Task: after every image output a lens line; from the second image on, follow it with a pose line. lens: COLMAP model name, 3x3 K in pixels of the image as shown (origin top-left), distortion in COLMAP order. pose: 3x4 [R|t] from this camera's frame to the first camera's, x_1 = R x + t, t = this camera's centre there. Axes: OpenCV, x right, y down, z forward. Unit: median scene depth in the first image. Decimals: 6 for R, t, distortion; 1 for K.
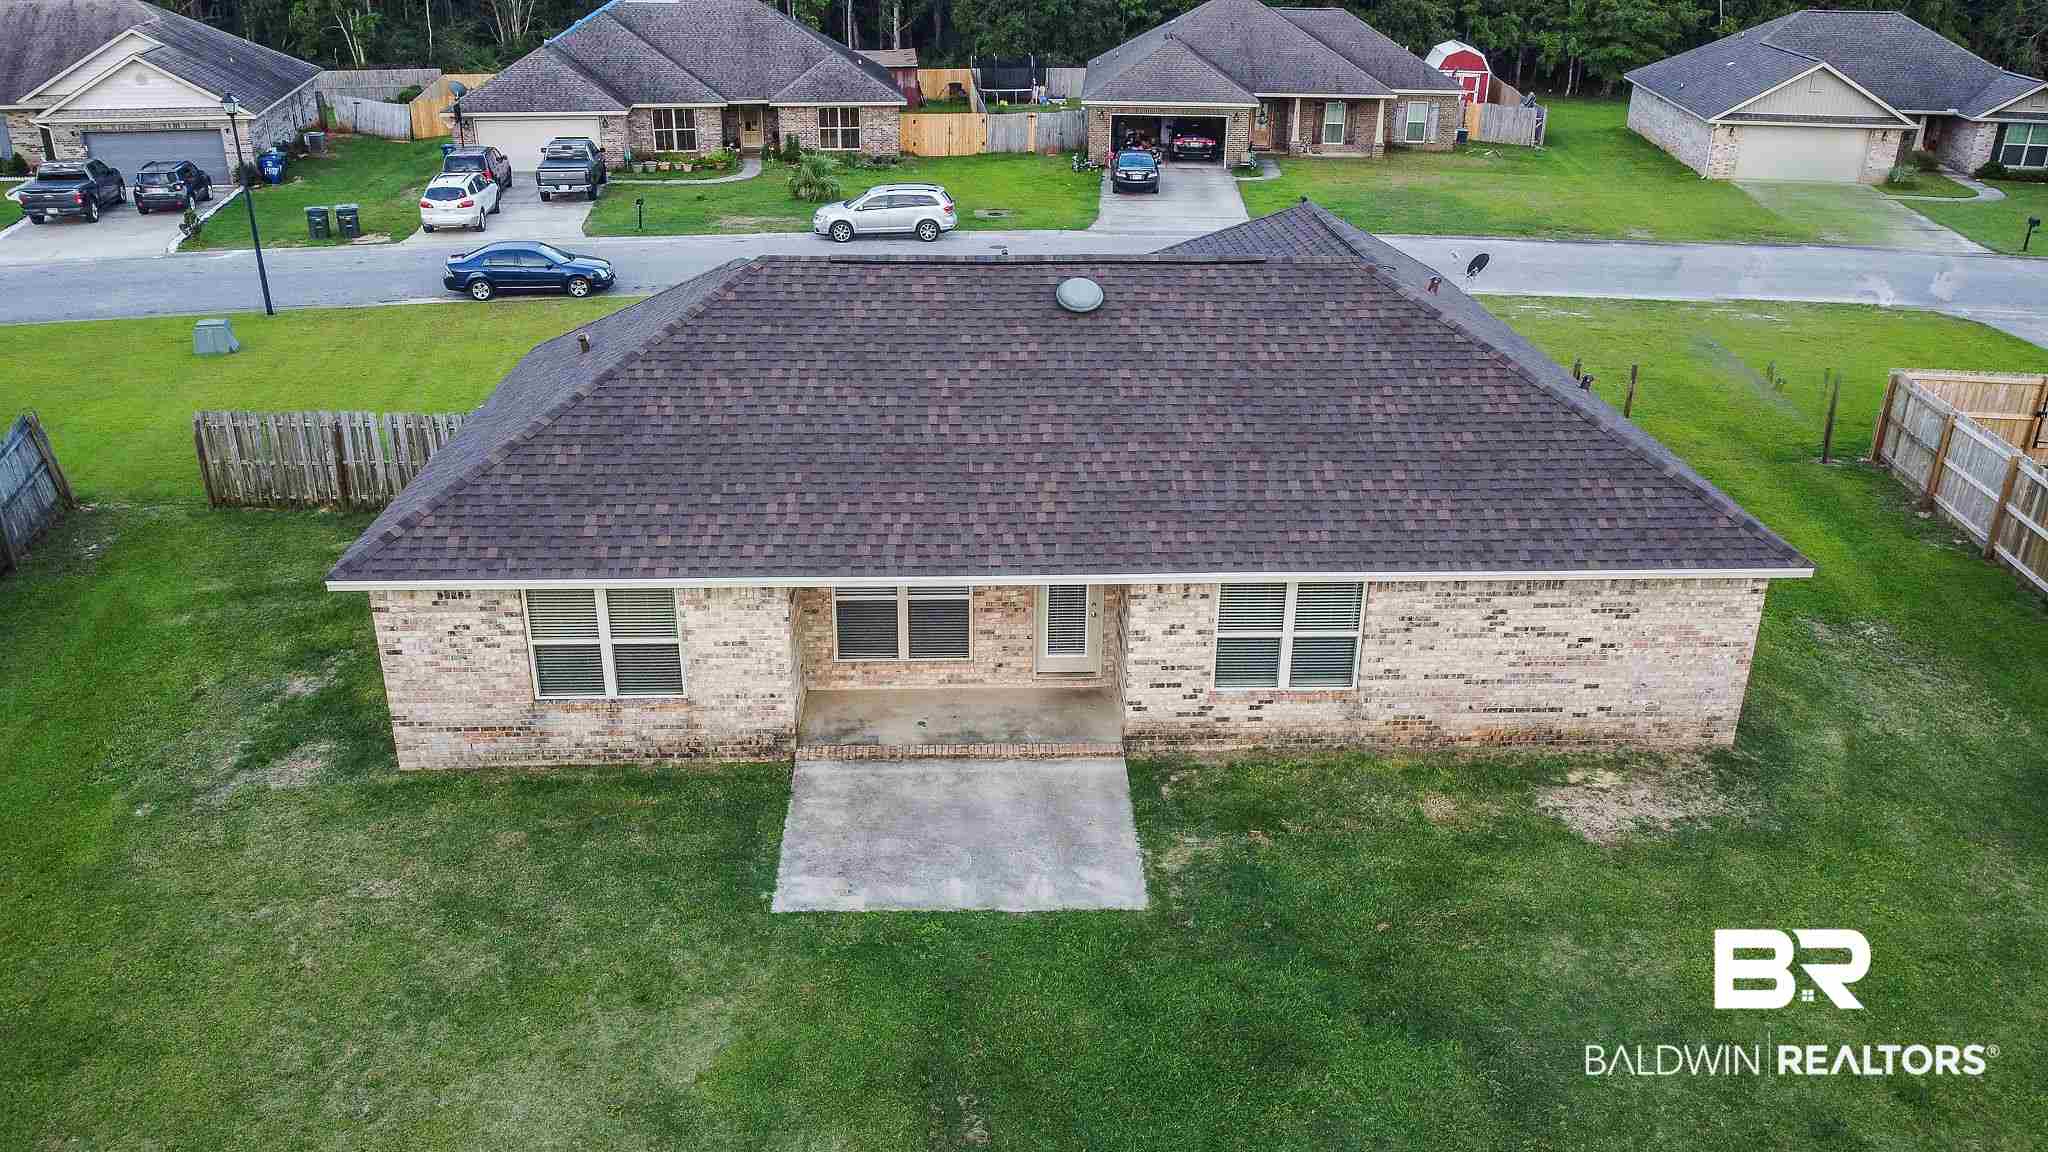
lens RADIAL K [[1557.2, 0, 1024.0], [0, 1557.2, 576.0], [0, 0, 1]] dist [-0.002314, -0.004524]
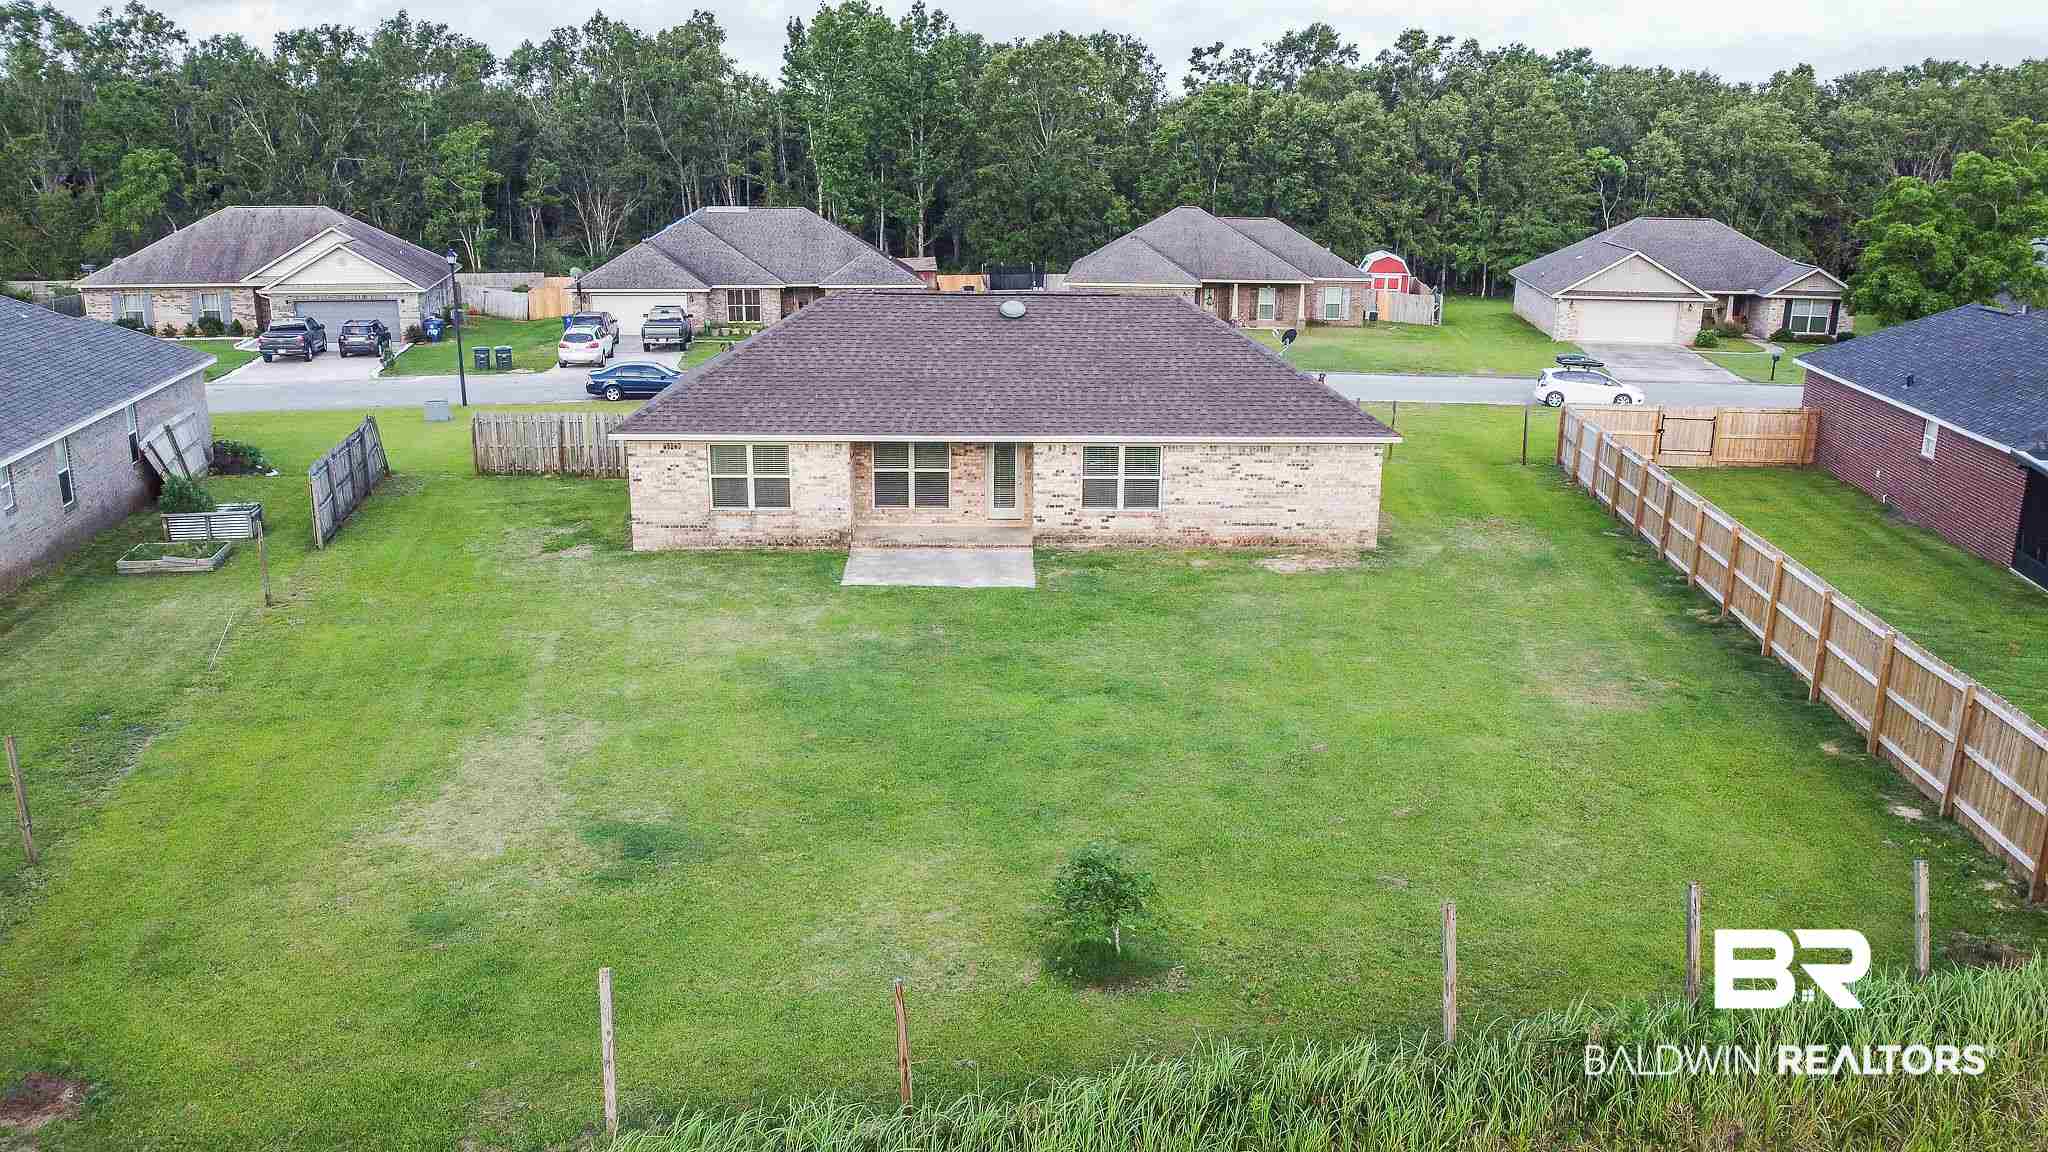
lens RADIAL K [[1557.2, 0, 1024.0], [0, 1557.2, 576.0], [0, 0, 1]] dist [-0.002314, -0.004524]
pose [[0.999902, 0.003322, -0.013624, 0.033741], [-0.005298, 0.989021, -0.147682, 0.177047], [0.012984, 0.147739, 0.988941, -0.332397]]
